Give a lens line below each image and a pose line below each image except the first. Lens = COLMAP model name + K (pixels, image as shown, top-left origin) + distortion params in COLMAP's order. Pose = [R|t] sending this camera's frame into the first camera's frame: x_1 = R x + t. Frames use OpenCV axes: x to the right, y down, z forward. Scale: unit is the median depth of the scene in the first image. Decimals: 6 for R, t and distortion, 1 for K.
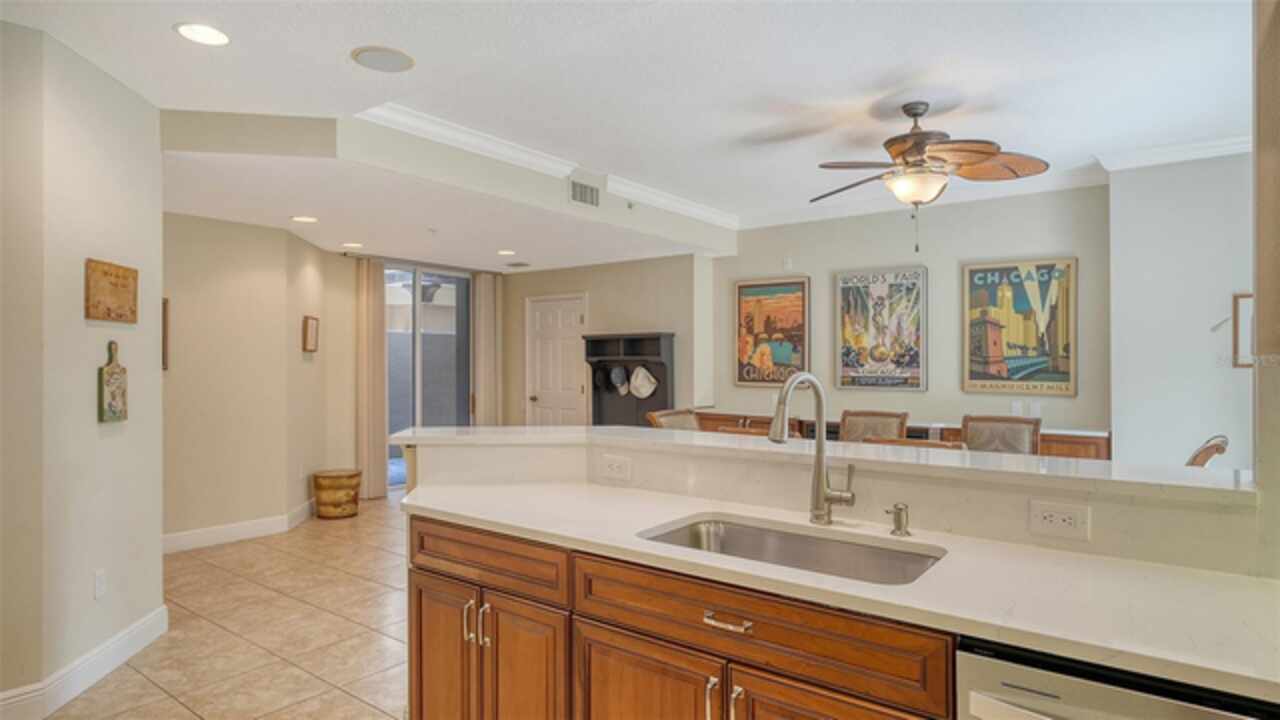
lens RADIAL K [[702.6, 0, 636.6], [0, 702.6, 364.5], [0, 0, 1]] dist [0.001982, 0.000768]
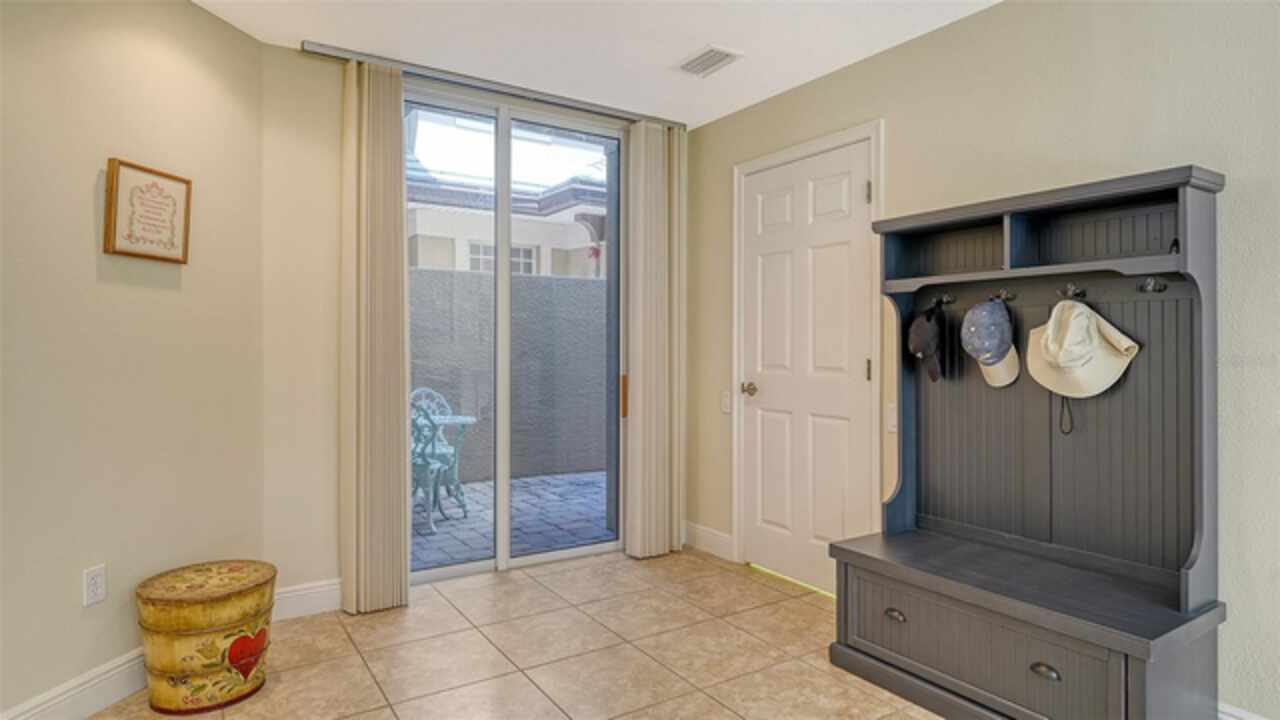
lens RADIAL K [[702.6, 0, 632.0], [0, 702.6, 354.3], [0, 0, 1]] dist [0.001982, 0.000768]
pose [[0.940022, 0.006709, -0.341048, -0.071184], [-0.002846, 0.999926, 0.011826, 0.024360], [0.341103, -0.010146, 0.939971, 0.621142]]
